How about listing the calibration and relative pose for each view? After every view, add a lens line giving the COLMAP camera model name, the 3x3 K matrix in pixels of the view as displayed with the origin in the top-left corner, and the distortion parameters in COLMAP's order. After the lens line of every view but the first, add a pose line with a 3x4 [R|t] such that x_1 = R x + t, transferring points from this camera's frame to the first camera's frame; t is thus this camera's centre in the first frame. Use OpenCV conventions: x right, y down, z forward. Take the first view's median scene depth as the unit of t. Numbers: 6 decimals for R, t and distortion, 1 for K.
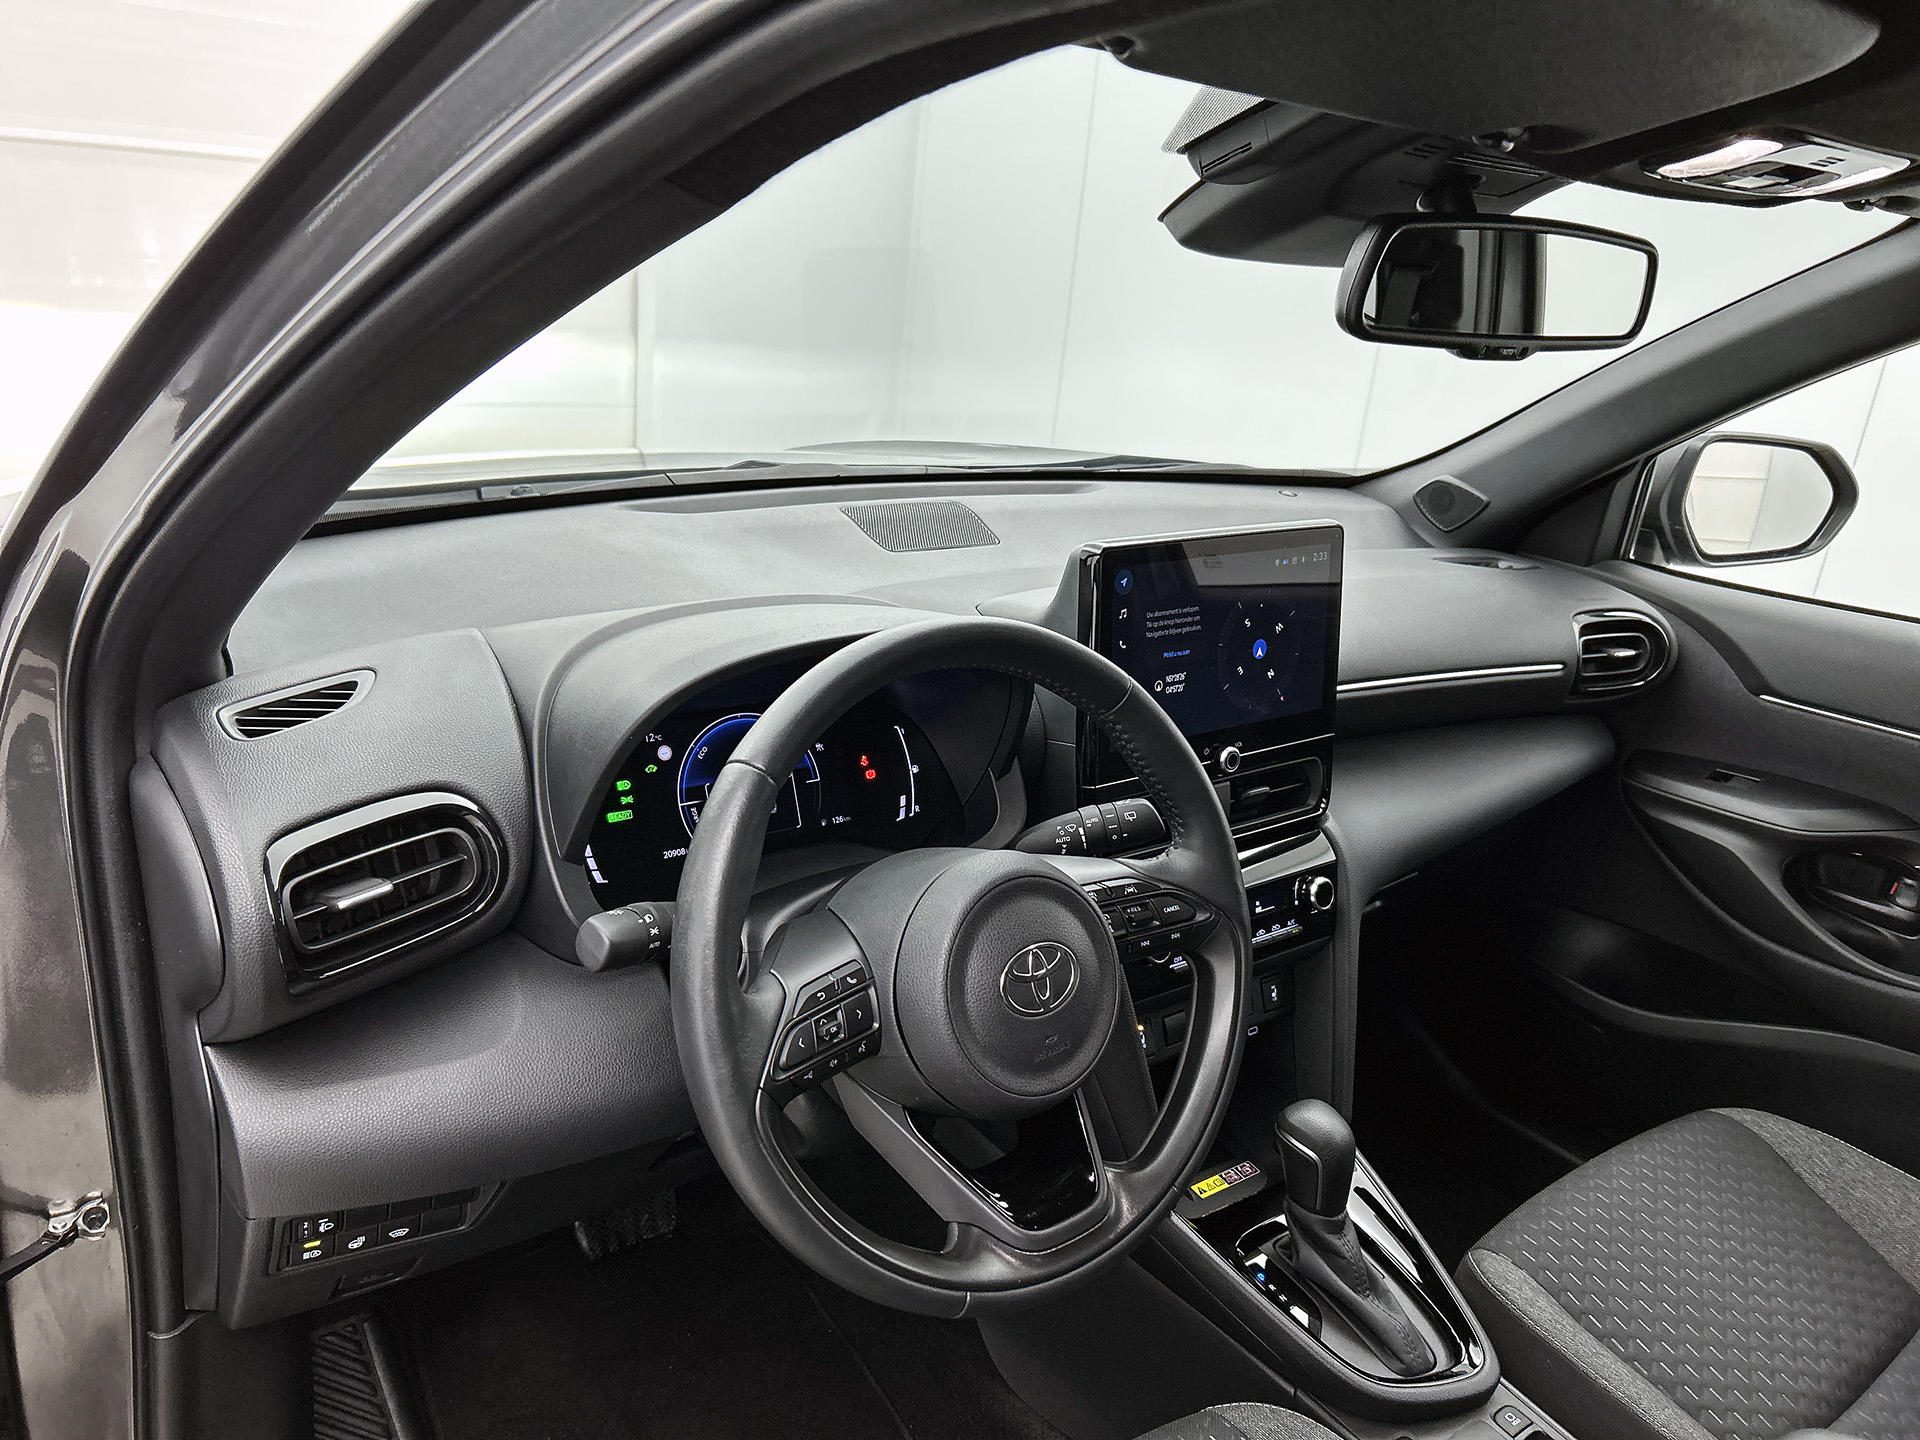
lens RADIAL K [[1454.3, 0, 960.0], [0, 1454.3, 720.0], [0, 0, 1]] dist [0.000695, -0.000064]
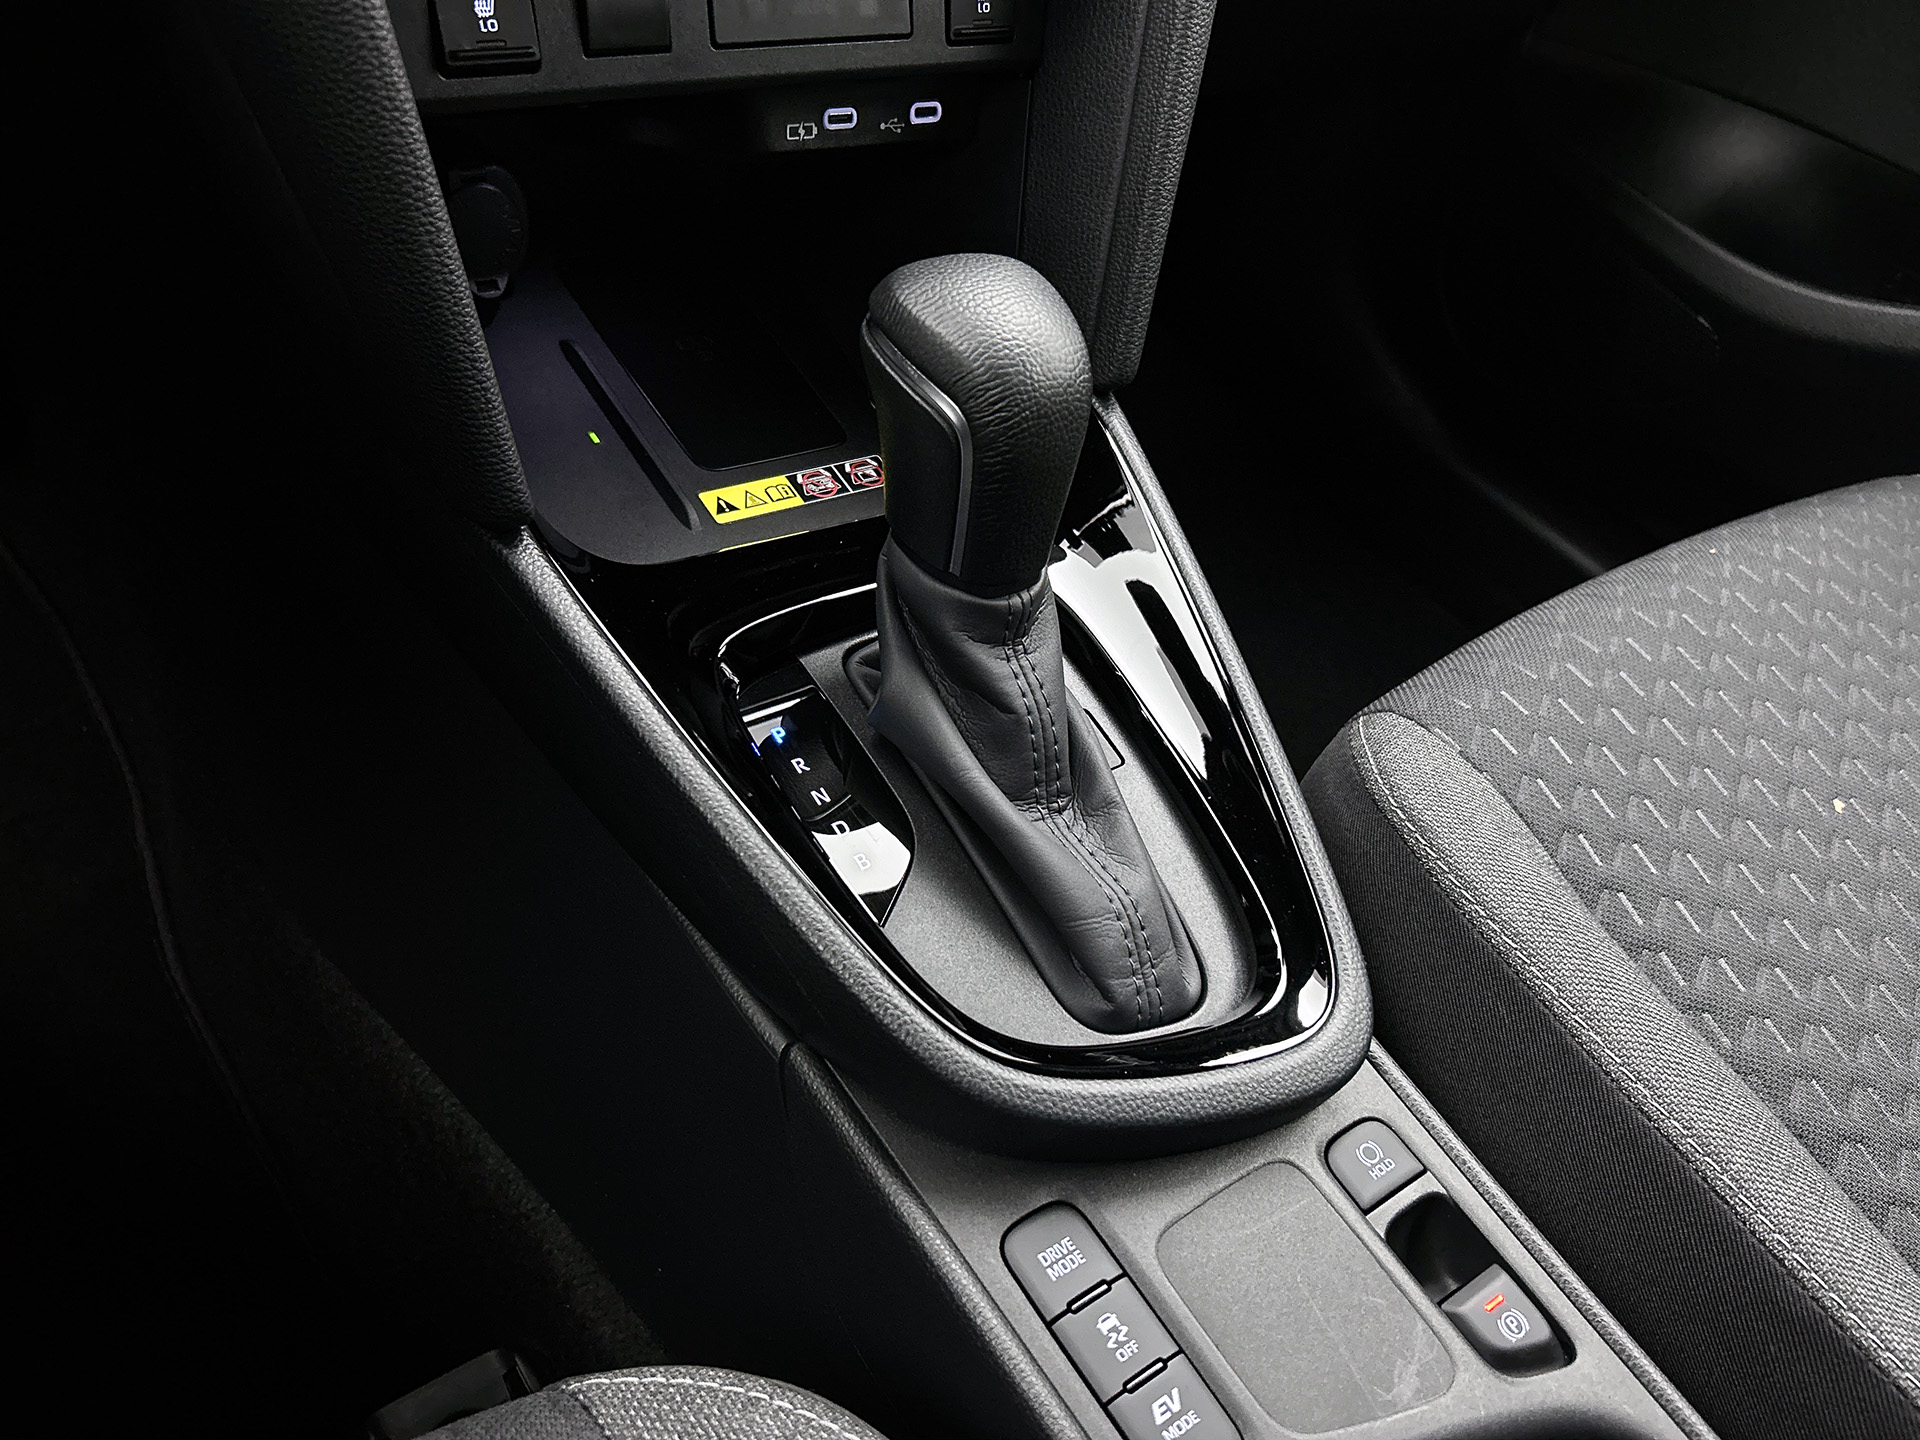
lens RADIAL K [[1541.1, 0, 964.5], [0, 1541.1, 727.6], [0, 0, 1]] dist [0.009160, 0.006536]
pose [[0.993390, 0.093672, 0.066354, 0.226624], [-0.112473, 0.909849, 0.399406, 0.223564], [-0.022959, -0.404229, 0.914370, 0.649291]]
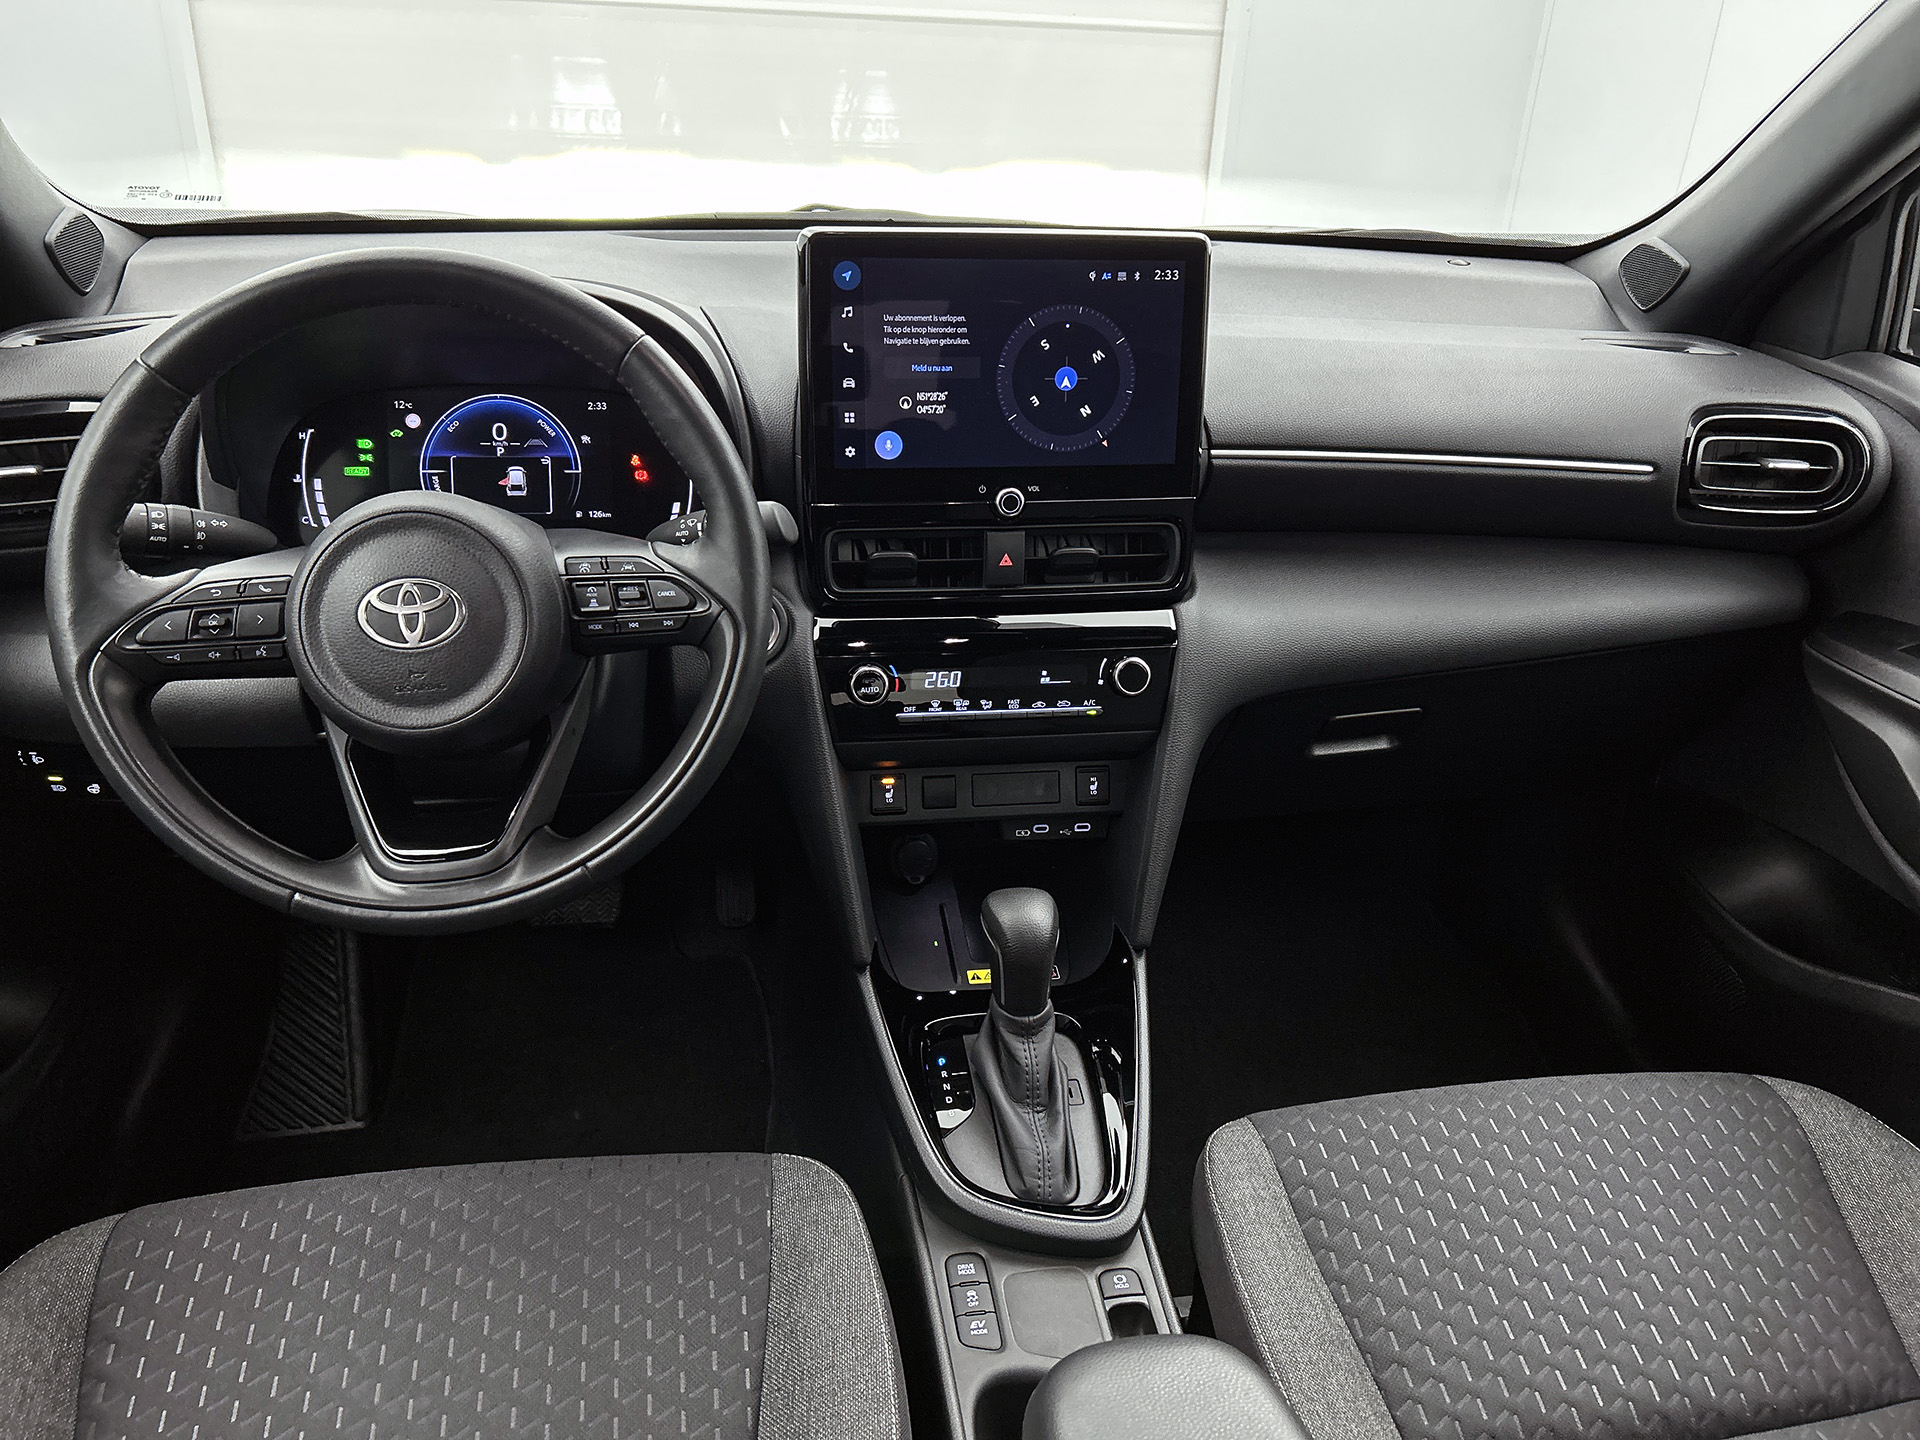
lens RADIAL K [[1417.5, 0, 963.5], [0, 1417.5, 733.5], [0, 0, 1]] dist [0.058134, -0.071744]
pose [[0.884839, 0.155969, -0.439015, 0.580559], [-0.116836, 0.986473, 0.114980, 0.072606], [0.451010, -0.050446, 0.891092, 0.212861]]
